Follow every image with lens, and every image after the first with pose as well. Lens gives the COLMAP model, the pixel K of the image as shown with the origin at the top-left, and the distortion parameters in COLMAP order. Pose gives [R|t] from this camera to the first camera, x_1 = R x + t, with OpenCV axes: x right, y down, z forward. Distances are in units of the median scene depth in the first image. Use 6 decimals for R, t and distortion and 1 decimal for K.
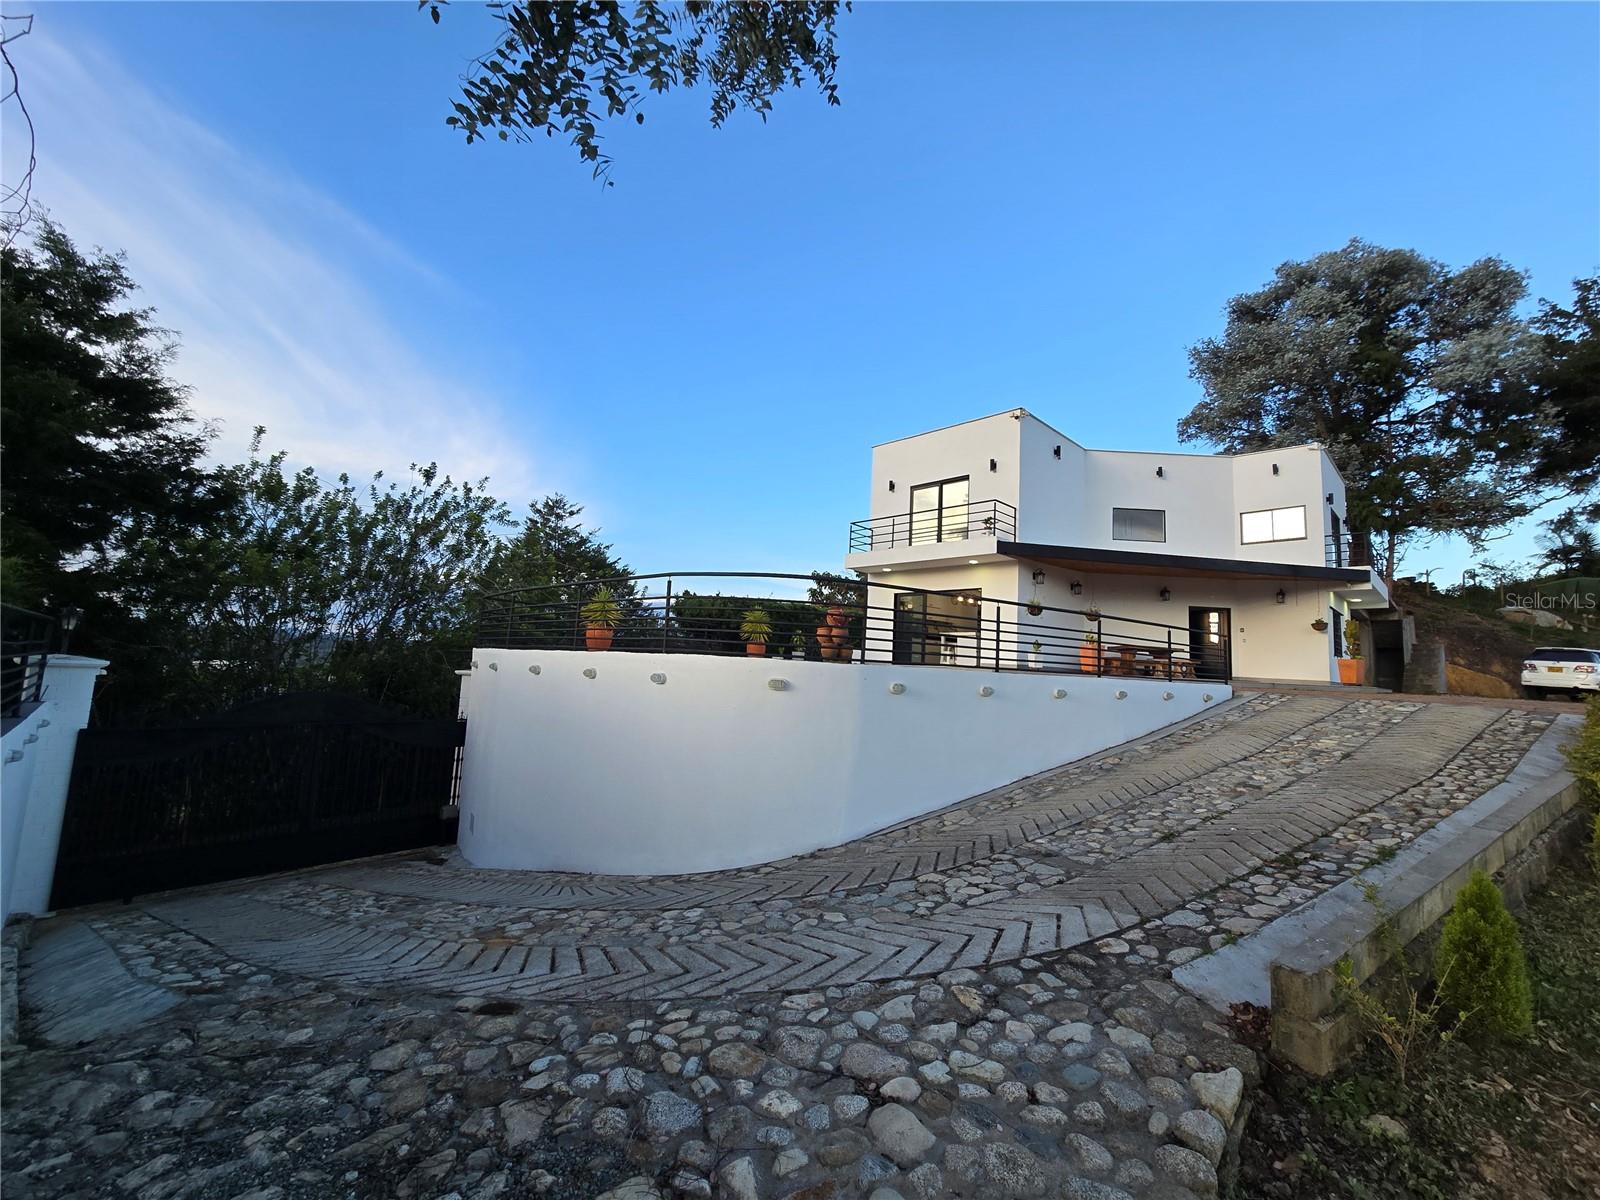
lens RADIAL K [[653.3, 0, 798.7], [0, 653.3, 594.5], [0, 0, 1]] dist [-0.003563, 0.000294]
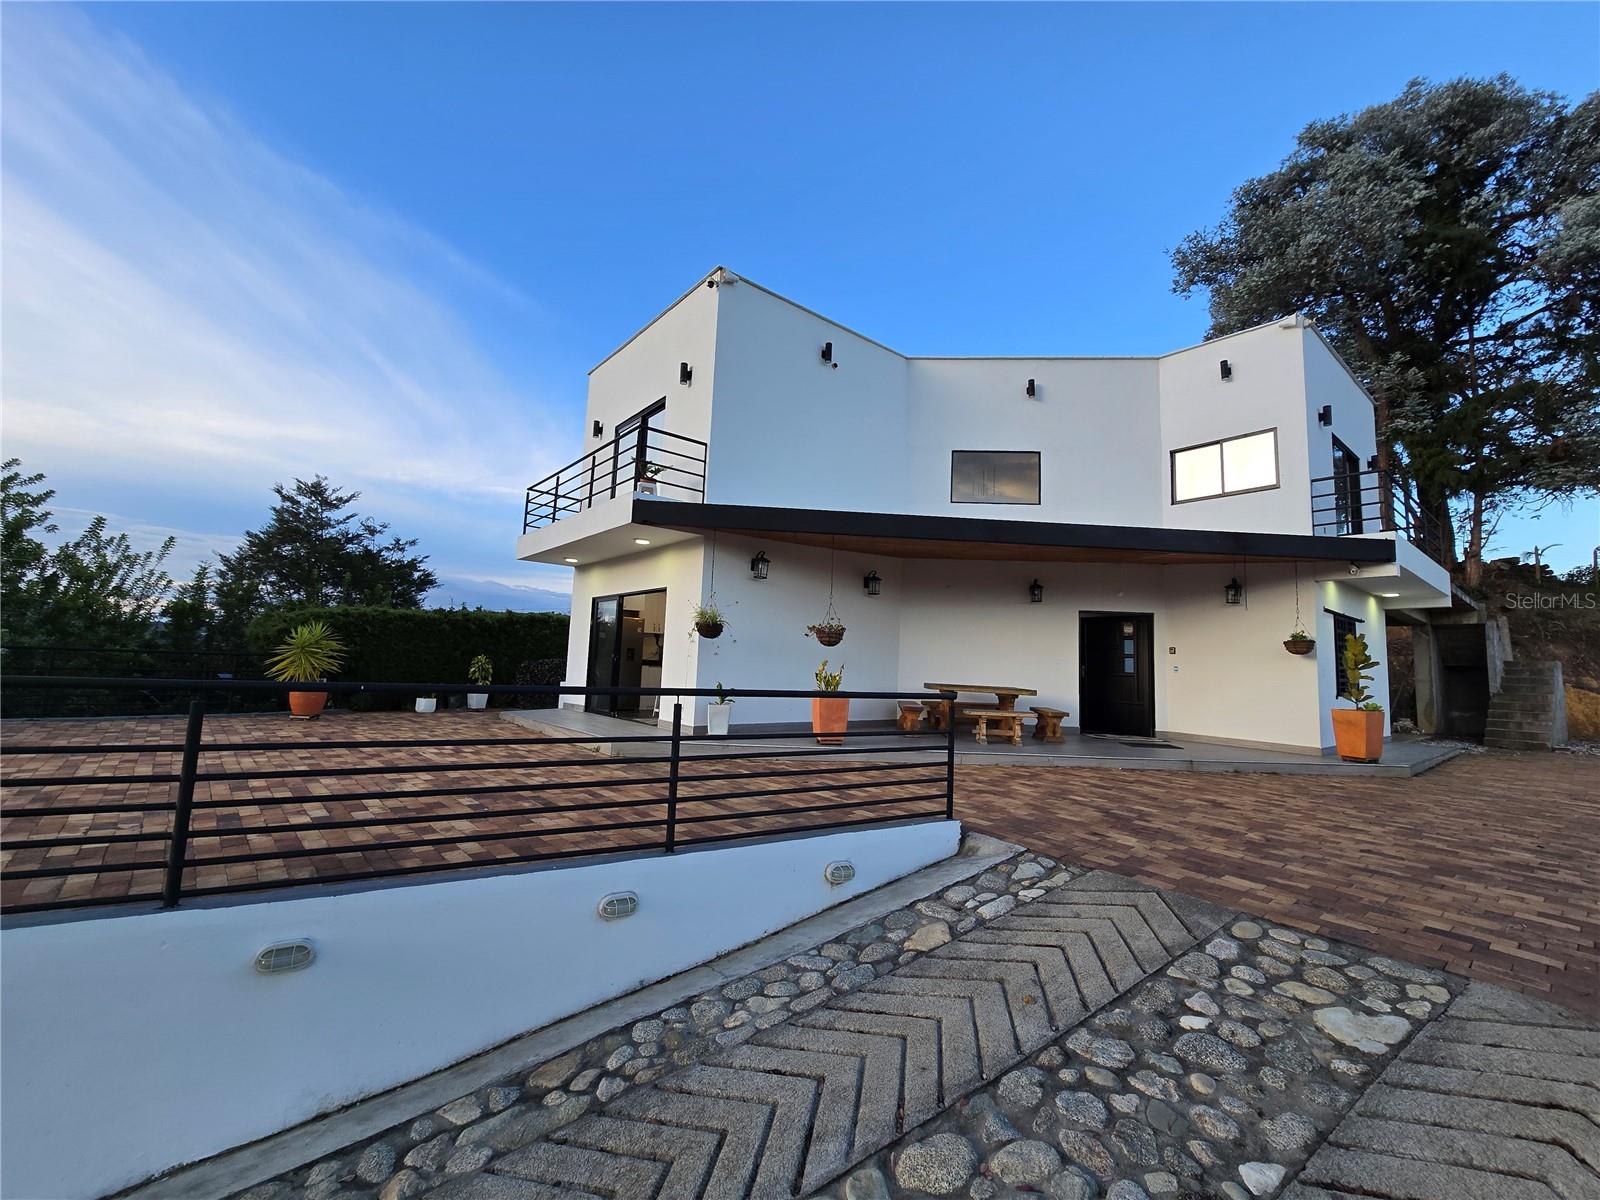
lens RADIAL K [[653.3, 0, 790.8], [0, 653.3, 592.3], [0, 0, 1]] dist [-0.003563, 0.000294]
pose [[0.995389, -0.017053, -0.094388, 0.326041], [0.016969, 0.999855, -0.001689, -0.001481], [0.094403, 0.000079, 0.995534, 0.319507]]
